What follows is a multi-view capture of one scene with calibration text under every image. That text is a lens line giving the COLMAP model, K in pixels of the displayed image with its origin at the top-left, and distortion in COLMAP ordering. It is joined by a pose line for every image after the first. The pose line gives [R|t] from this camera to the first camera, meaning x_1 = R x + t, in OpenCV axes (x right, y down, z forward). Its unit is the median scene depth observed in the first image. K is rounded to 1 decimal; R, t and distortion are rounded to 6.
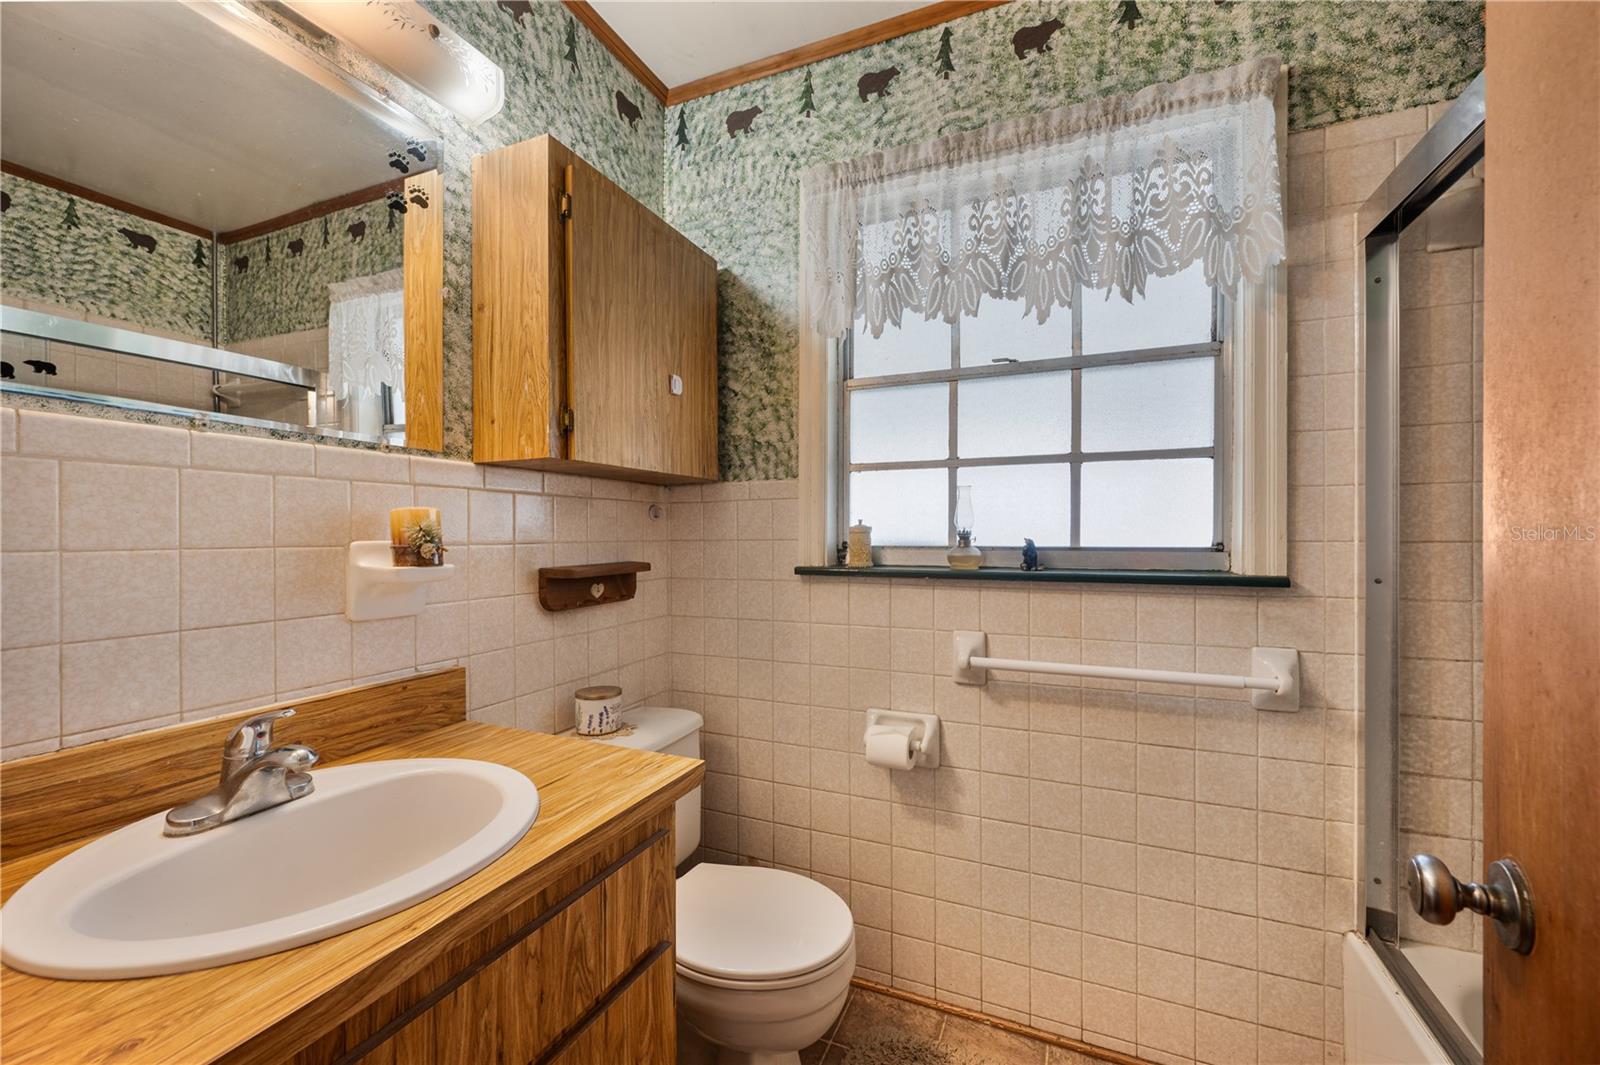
lens RADIAL K [[633.4, 0, 797.3], [0, 633.4, 530.6], [0, 0, 1]] dist [-0.001904, 0.000408]
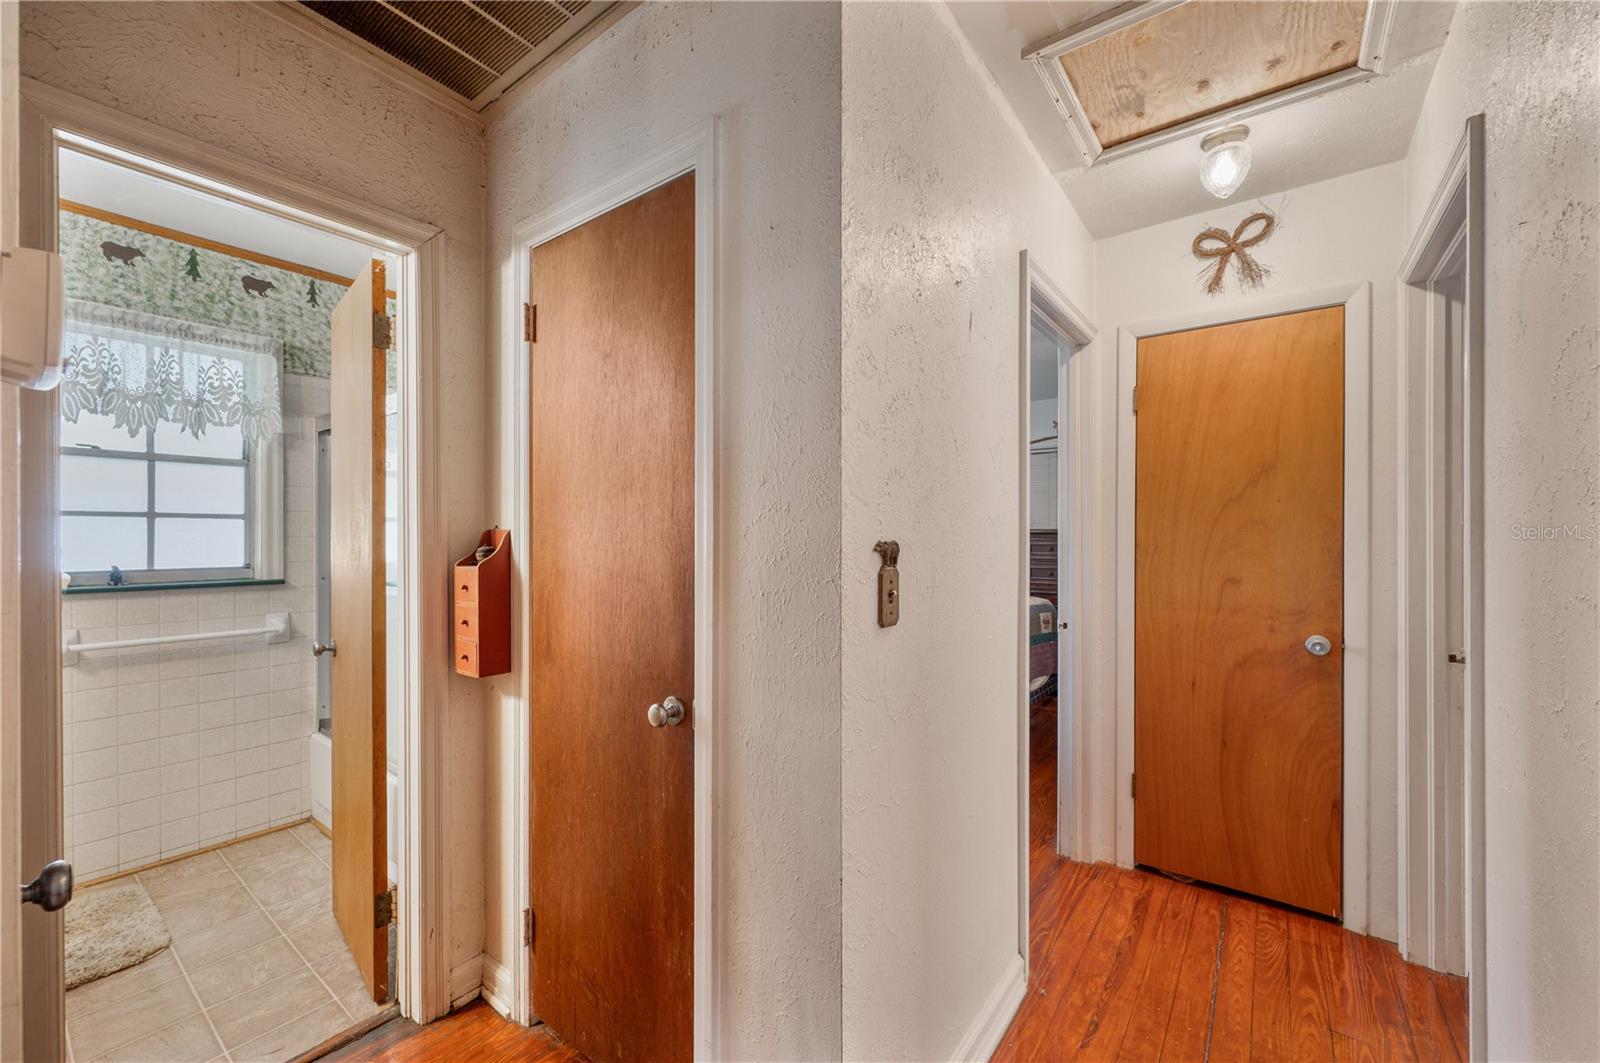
lens RADIAL K [[633.4, 0, 805.8], [0, 633.4, 541.7], [0, 0, 1]] dist [-0.001904, 0.000408]
pose [[0.227775, -0.004326, 0.973704, -0.858811], [-0.000411, 0.999990, 0.004539, -0.059933], [-0.973714, -0.001434, 0.227771, -1.143564]]
